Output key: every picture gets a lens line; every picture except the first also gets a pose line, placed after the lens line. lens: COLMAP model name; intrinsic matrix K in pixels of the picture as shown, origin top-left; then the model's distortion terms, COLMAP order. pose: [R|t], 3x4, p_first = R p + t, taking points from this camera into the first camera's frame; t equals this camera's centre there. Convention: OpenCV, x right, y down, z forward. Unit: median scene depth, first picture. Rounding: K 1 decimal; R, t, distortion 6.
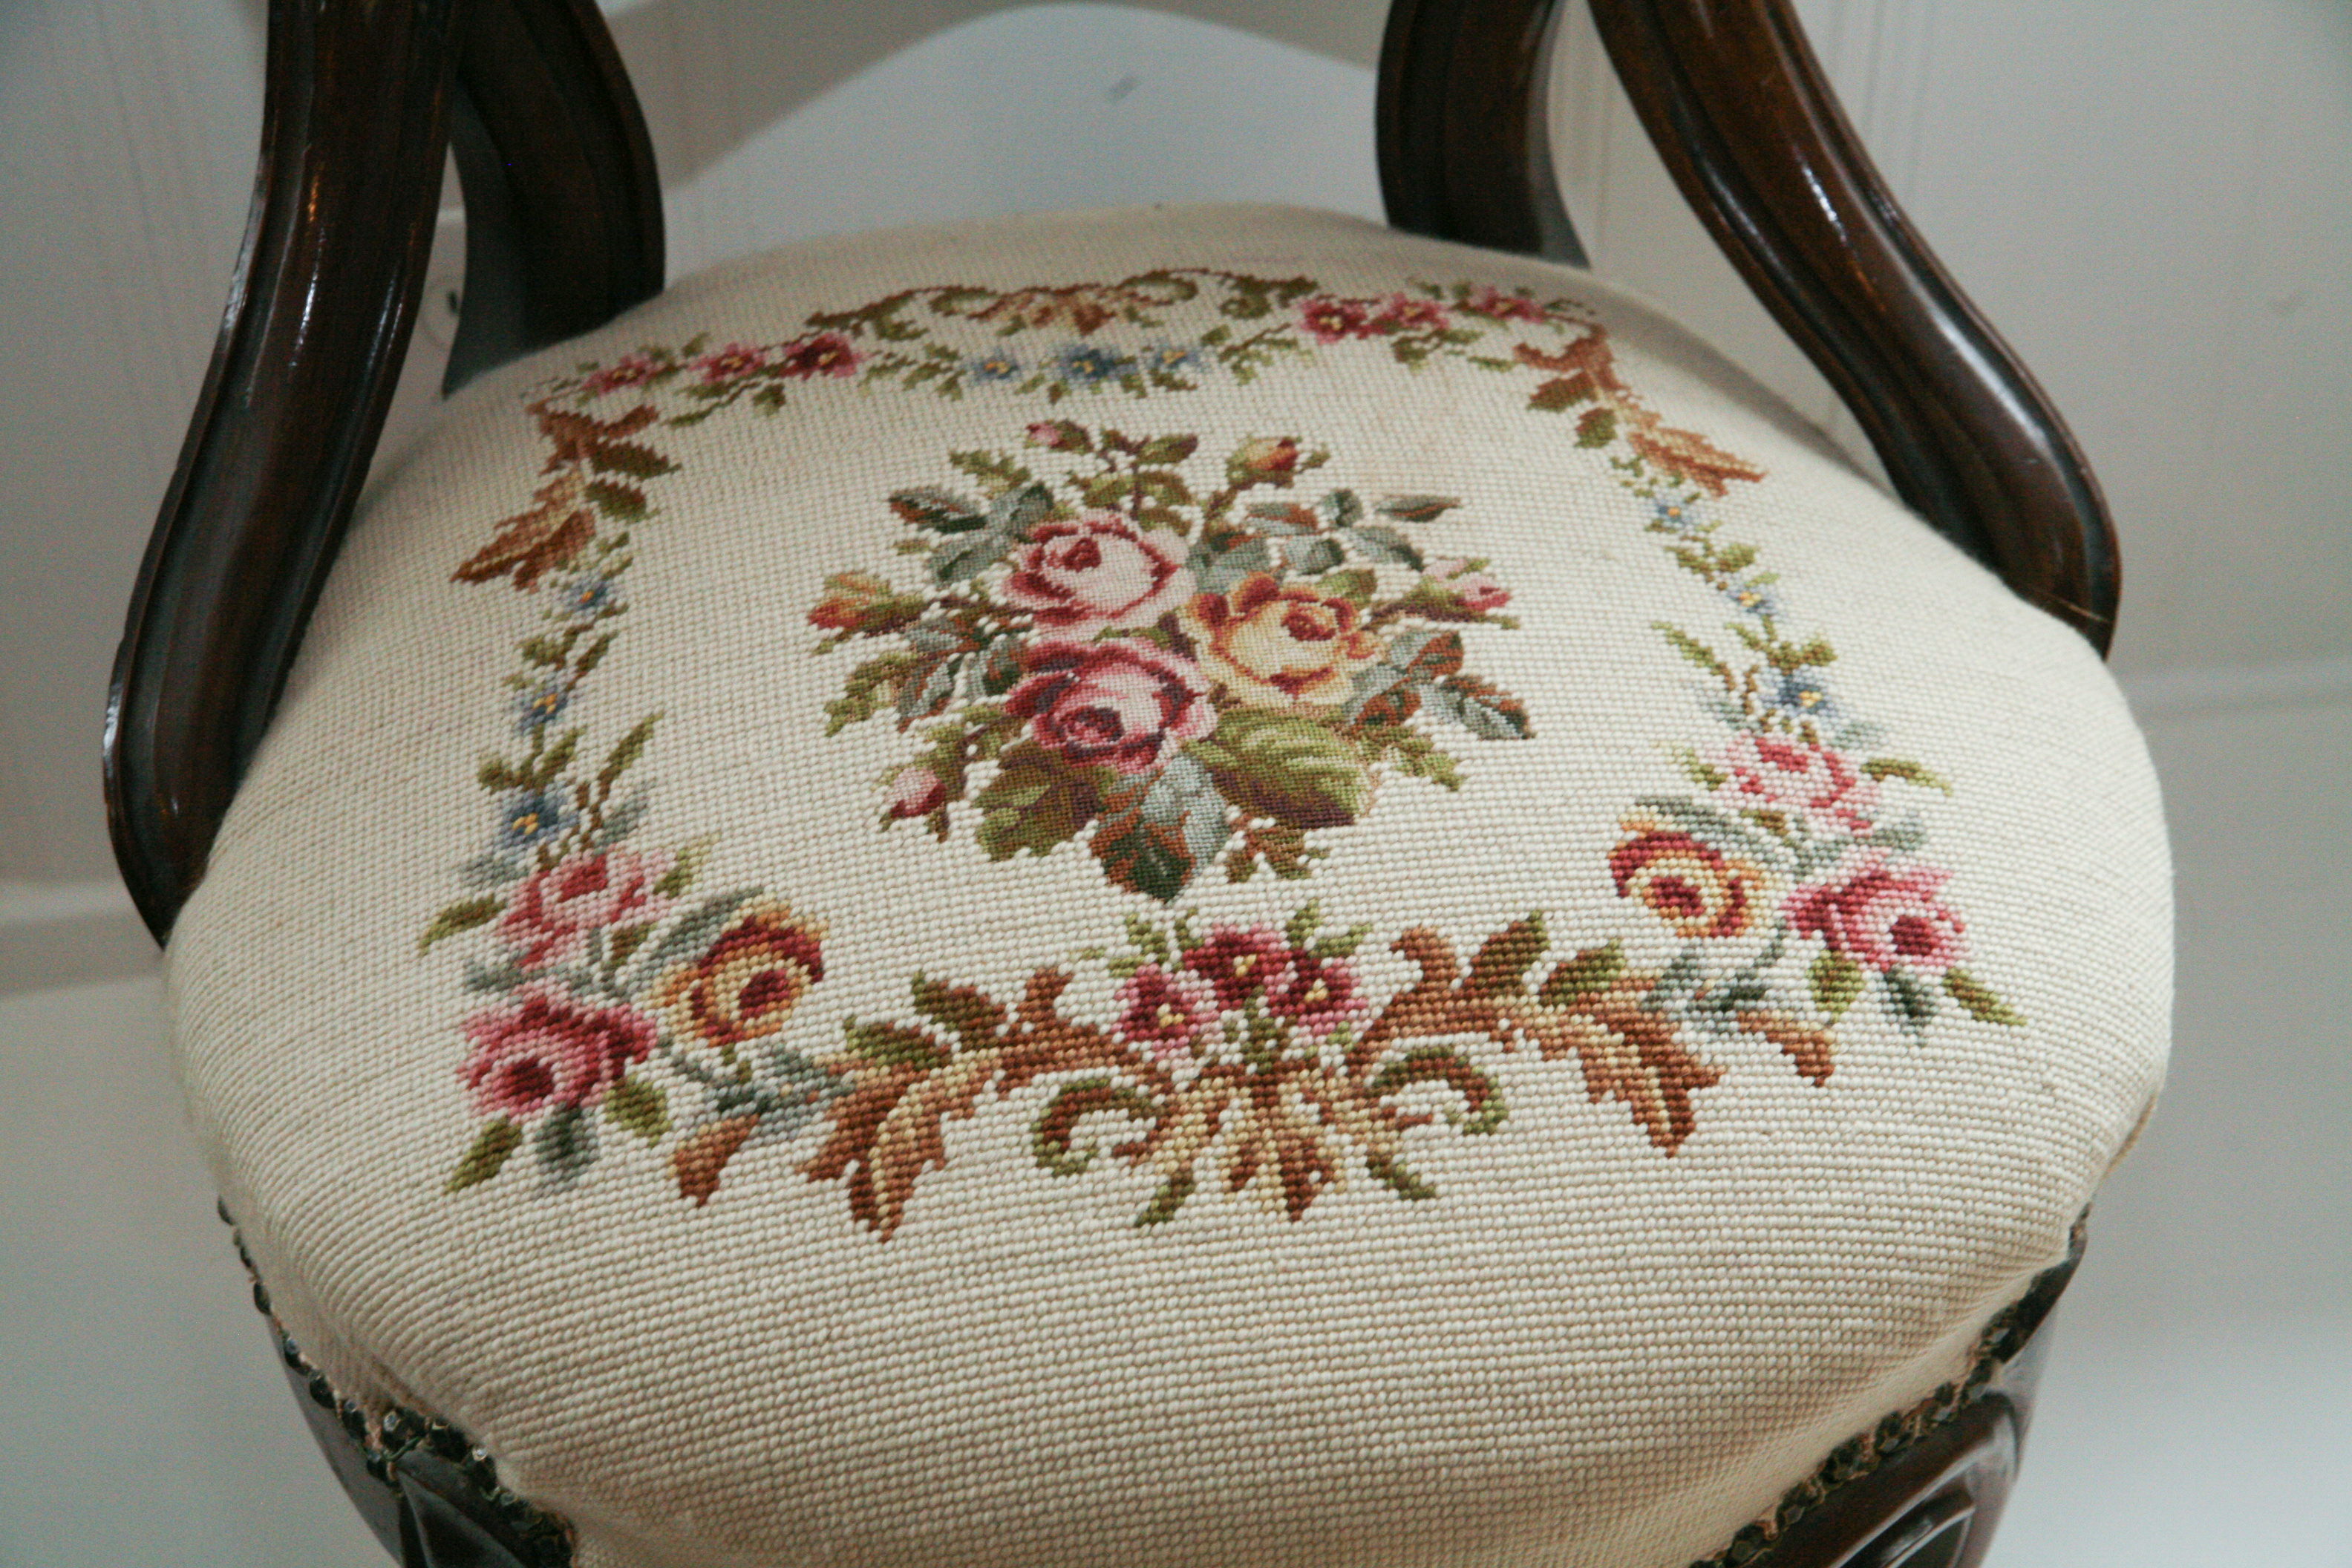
lens RADIAL K [[4121.3, 0, 1176.0], [0, 4121.3, 784.0], [0, 0, 1]] dist [0.113192, 0.201256]
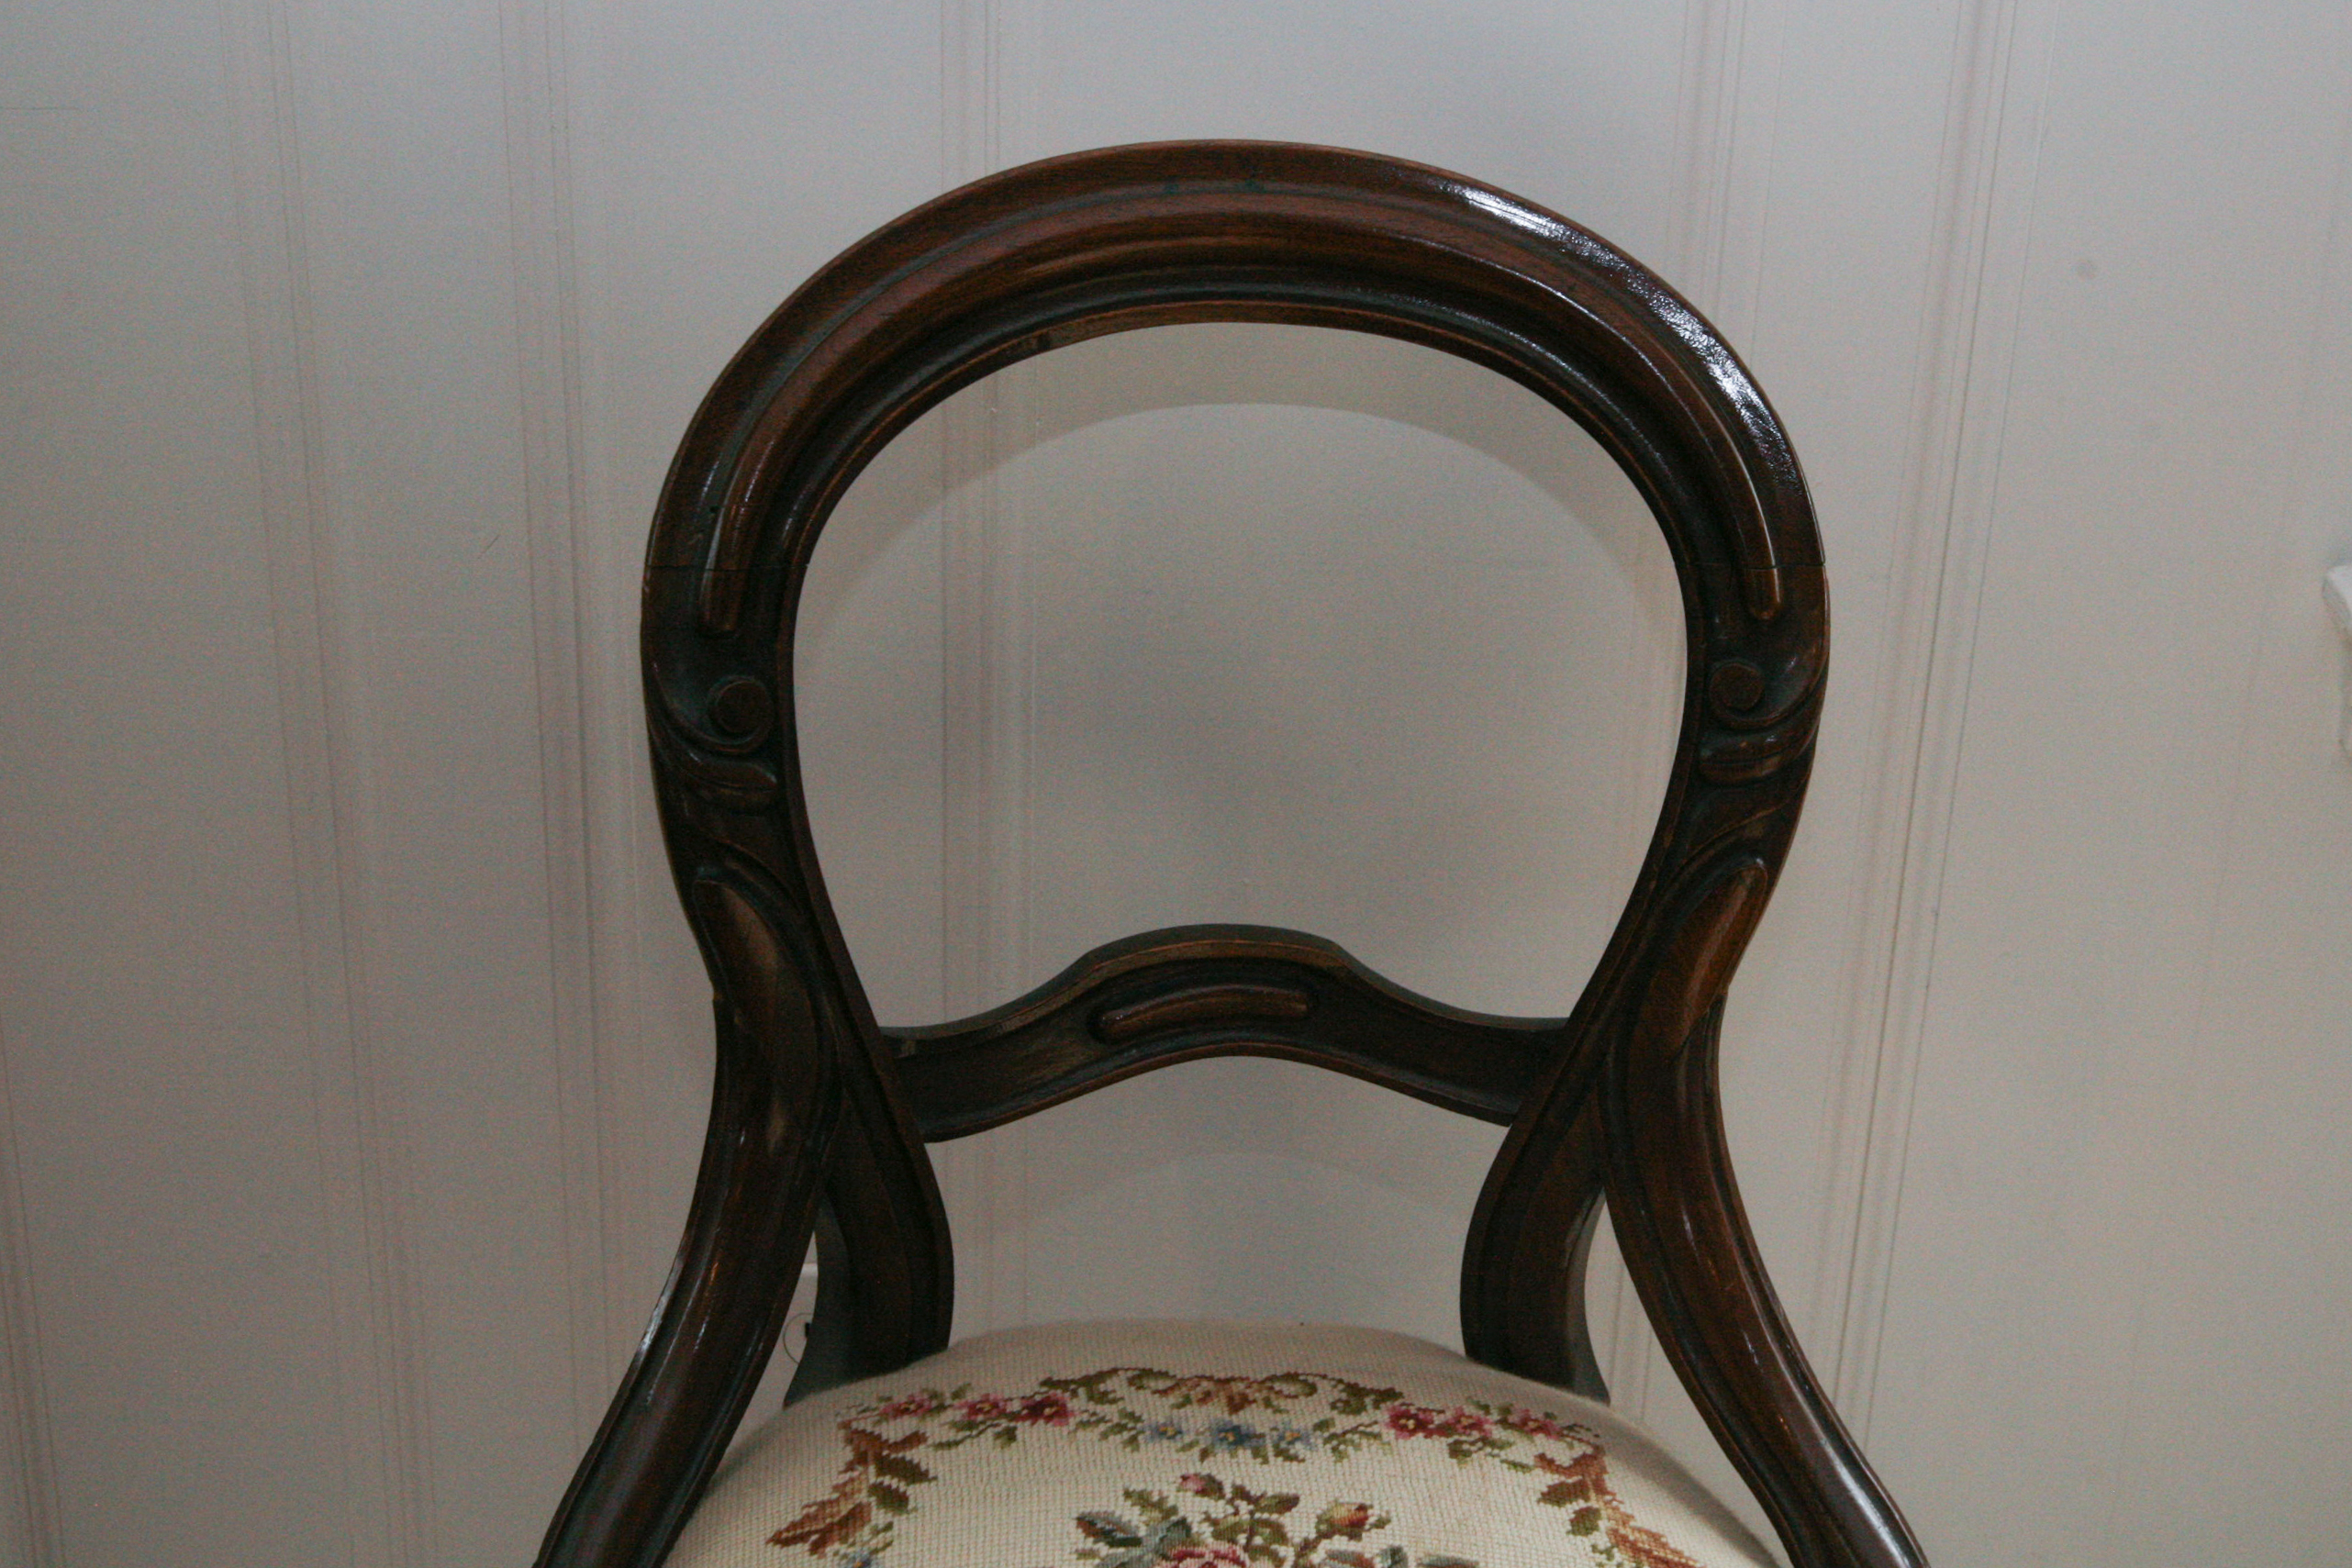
lens RADIAL K [[3436.7, 0, 1250.1], [0, 3436.7, 781.2], [0, 0, 1]] dist [0.017976, 0.040904]
pose [[0.993150, 0.095967, -0.066658, 0.042285], [-0.110464, 0.957094, -0.267896, -0.001079], [0.038089, 0.273424, 0.961139, -0.196164]]
